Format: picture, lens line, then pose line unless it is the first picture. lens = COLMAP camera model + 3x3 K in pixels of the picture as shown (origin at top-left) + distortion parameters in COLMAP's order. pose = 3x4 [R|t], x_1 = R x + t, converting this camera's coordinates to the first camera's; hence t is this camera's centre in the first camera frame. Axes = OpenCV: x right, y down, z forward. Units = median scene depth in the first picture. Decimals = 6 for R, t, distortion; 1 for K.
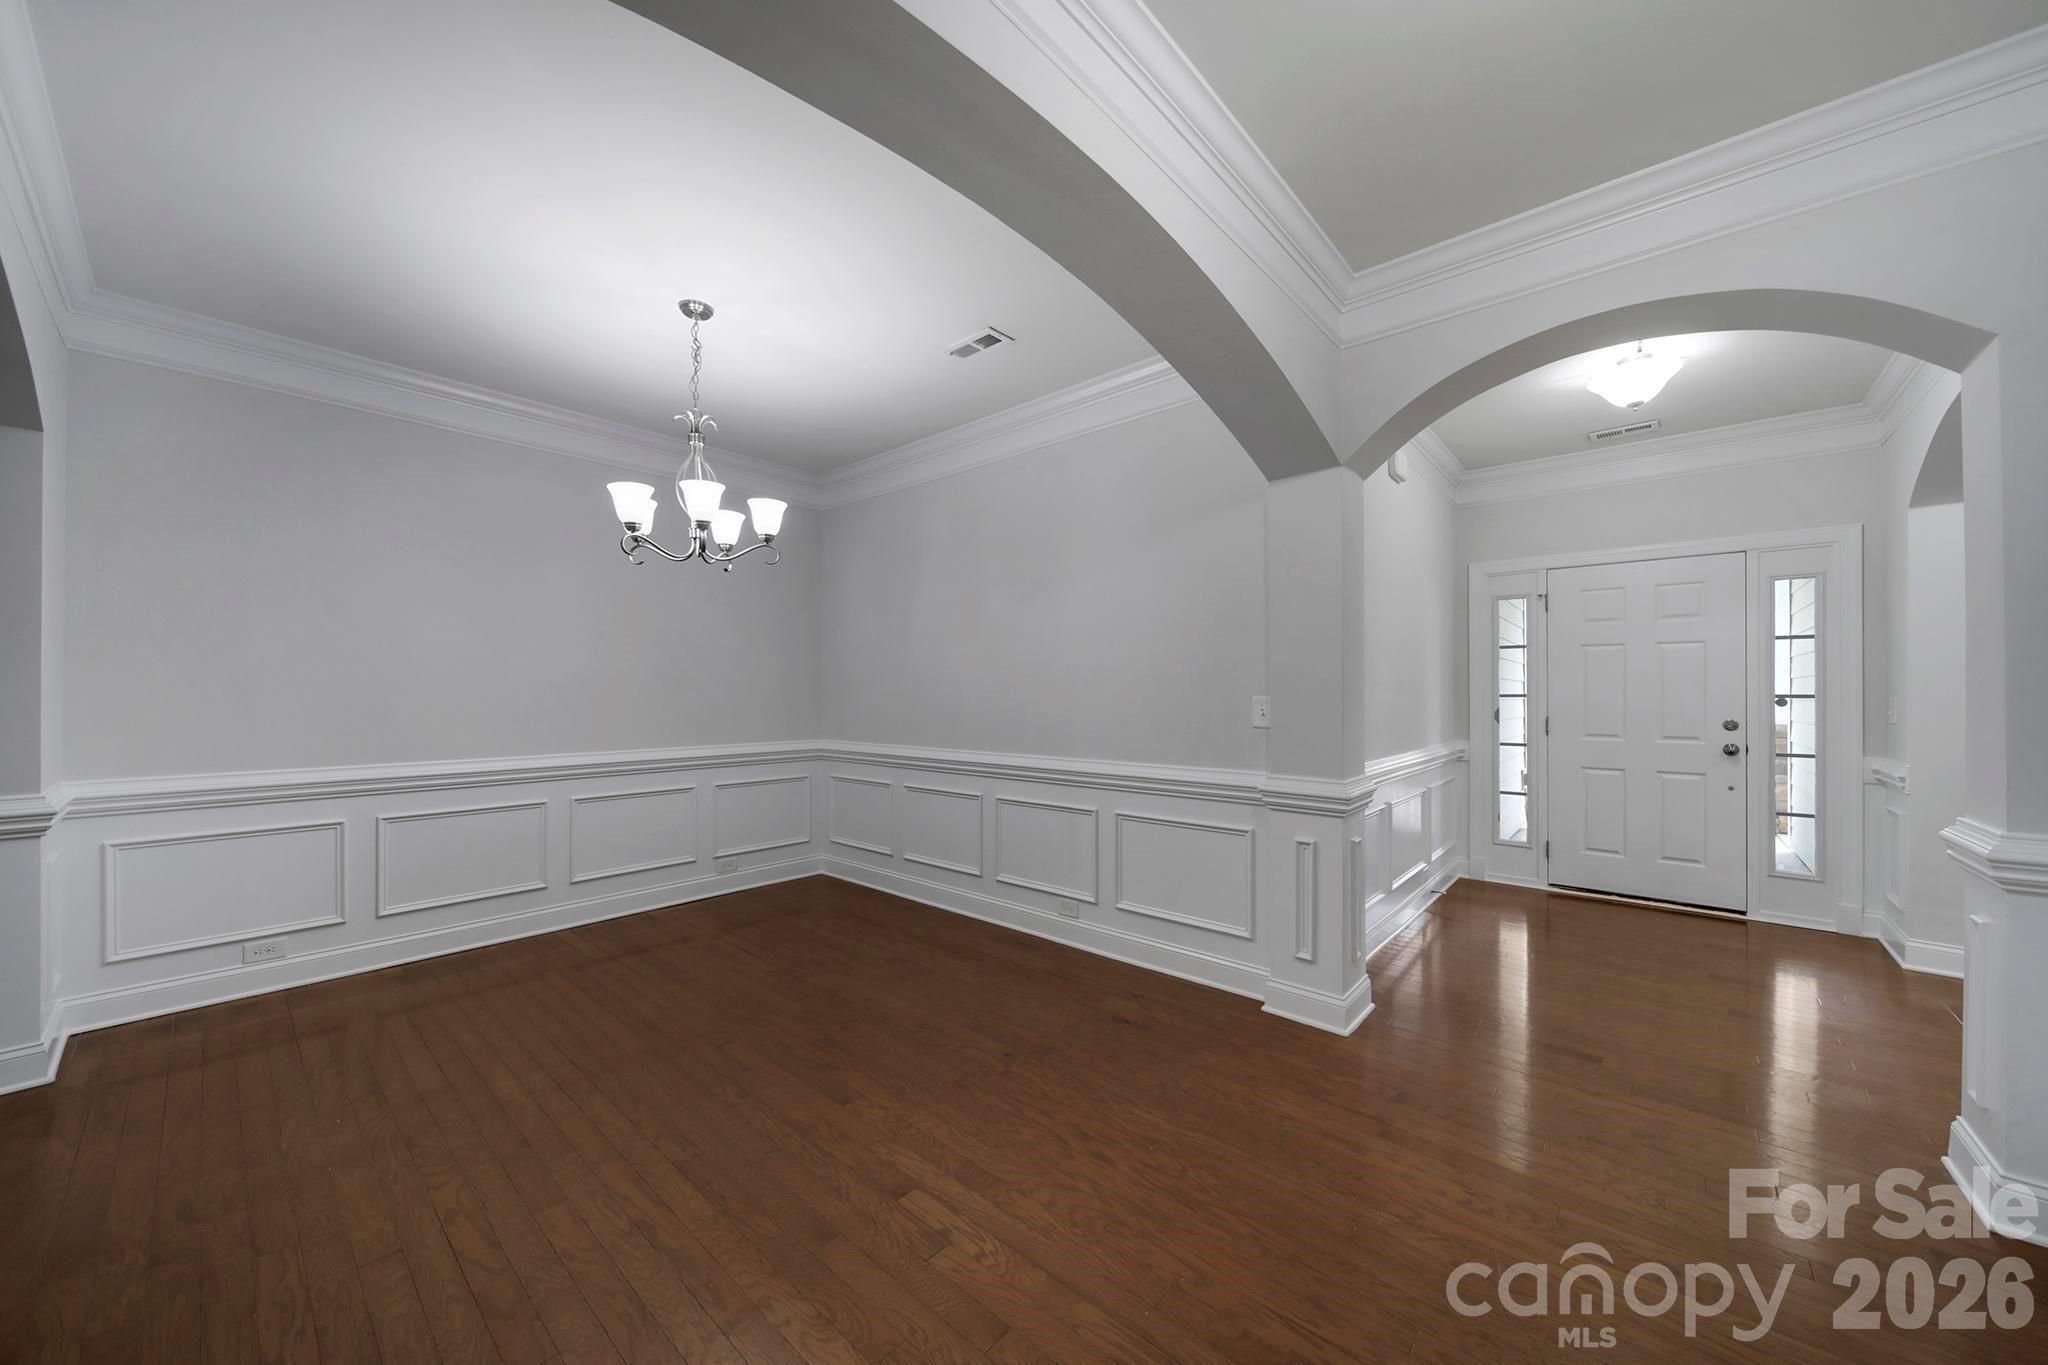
lens RADIAL K [[745.6, 0, 1003.9], [0, 745.6, 697.7], [0, 0, 1]] dist [0.006669, -0.001521]
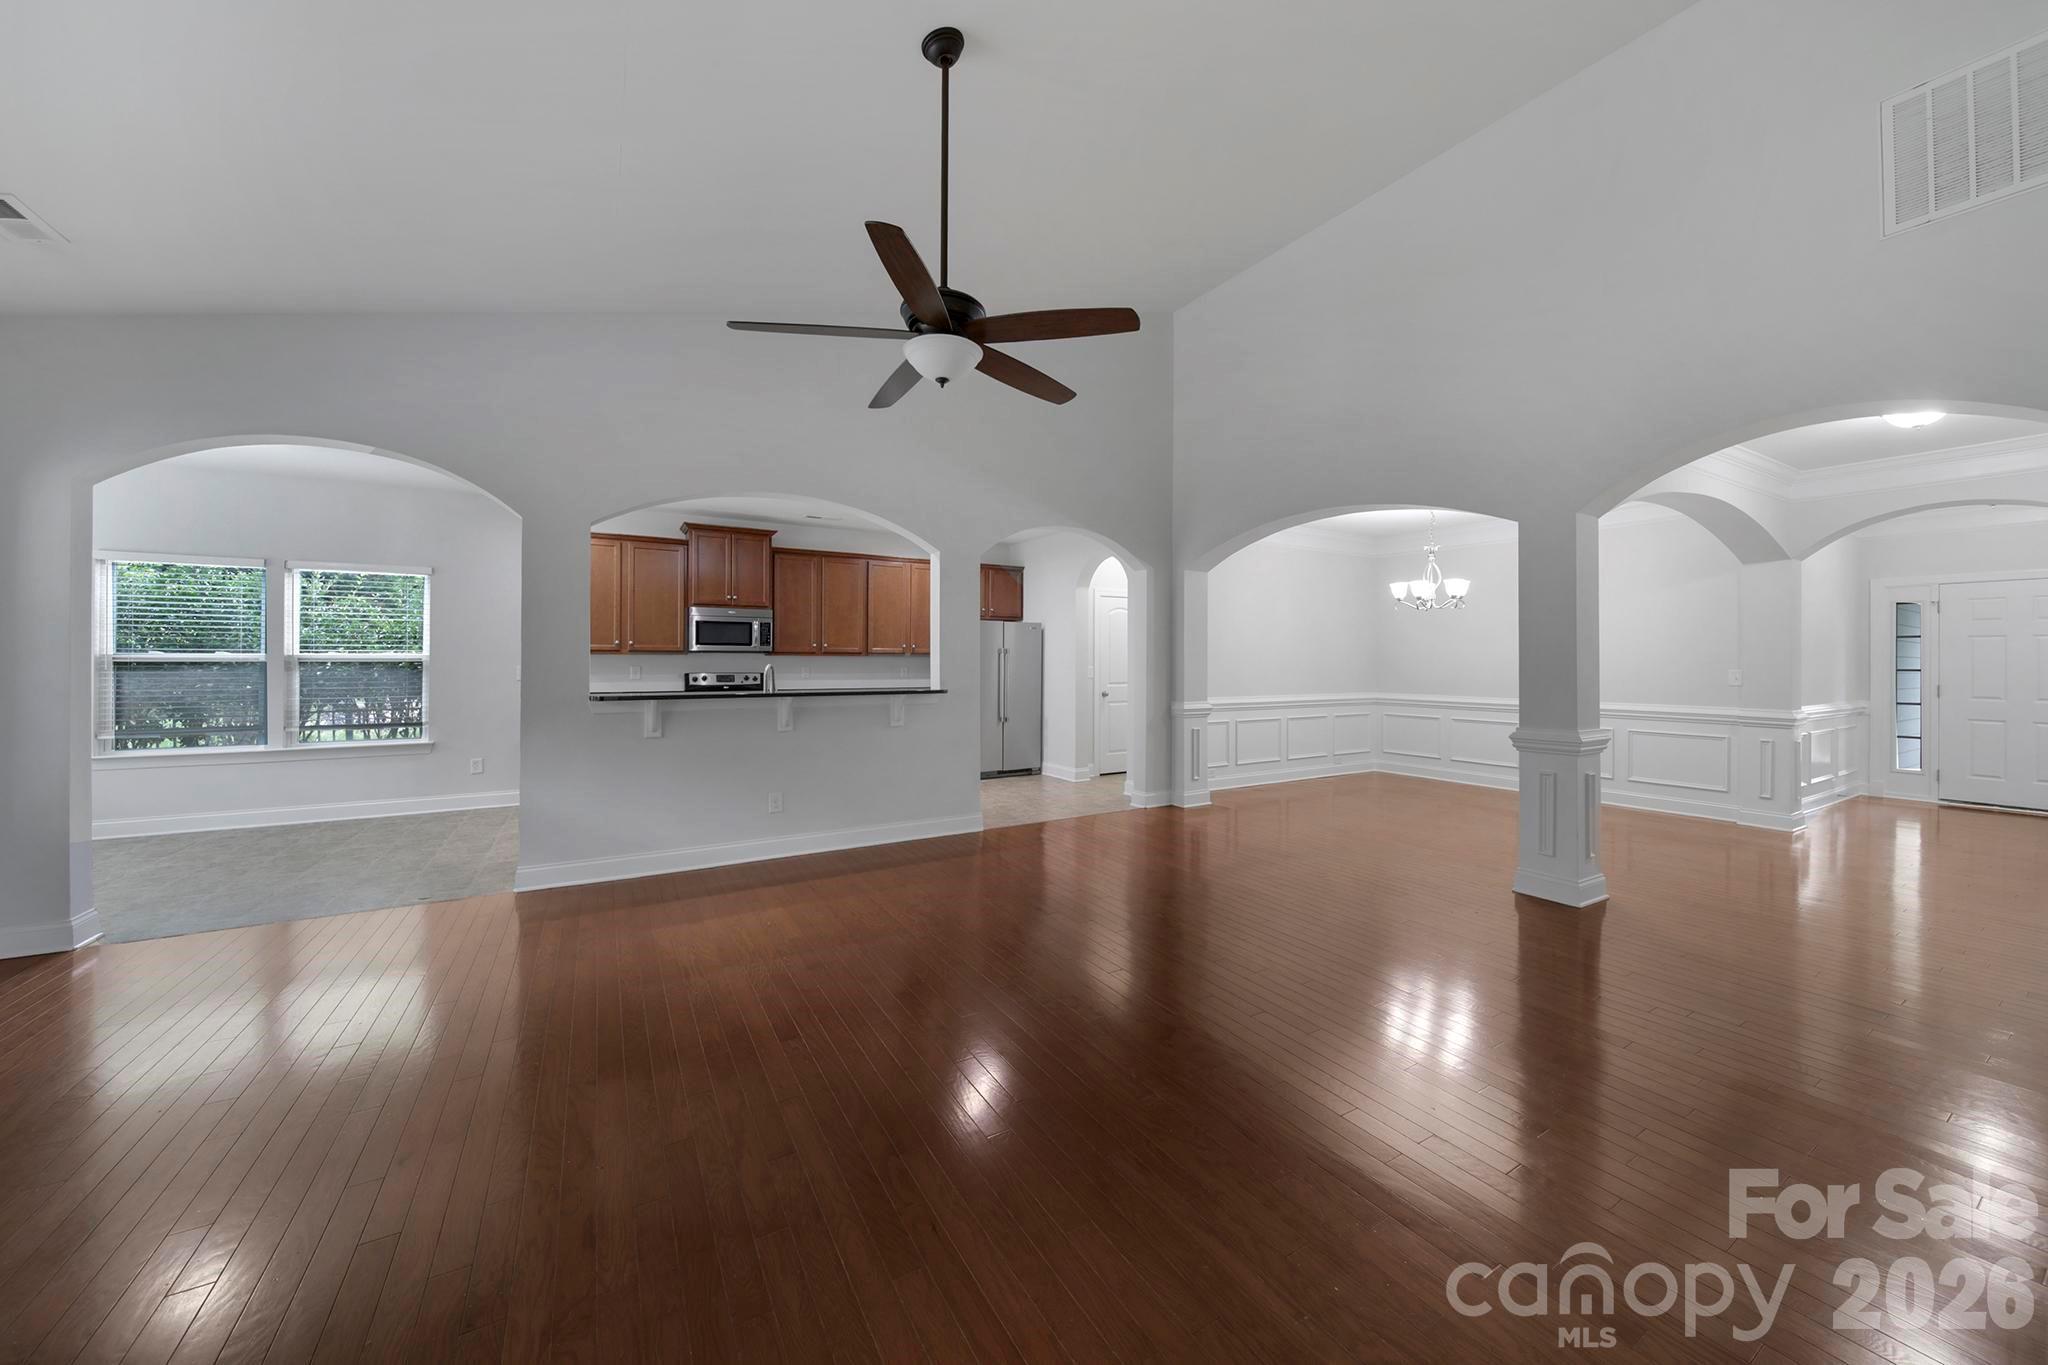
lens RADIAL K [[745.6, 0, 1016.2], [0, 745.6, 664.2], [0, 0, 1]] dist [0.006669, -0.001521]
pose [[0.956783, 0.006415, -0.290733, -0.597891], [-0.006450, 0.999979, 0.000839, -0.005092], [0.290732, 0.001073, 0.956804, -0.968984]]
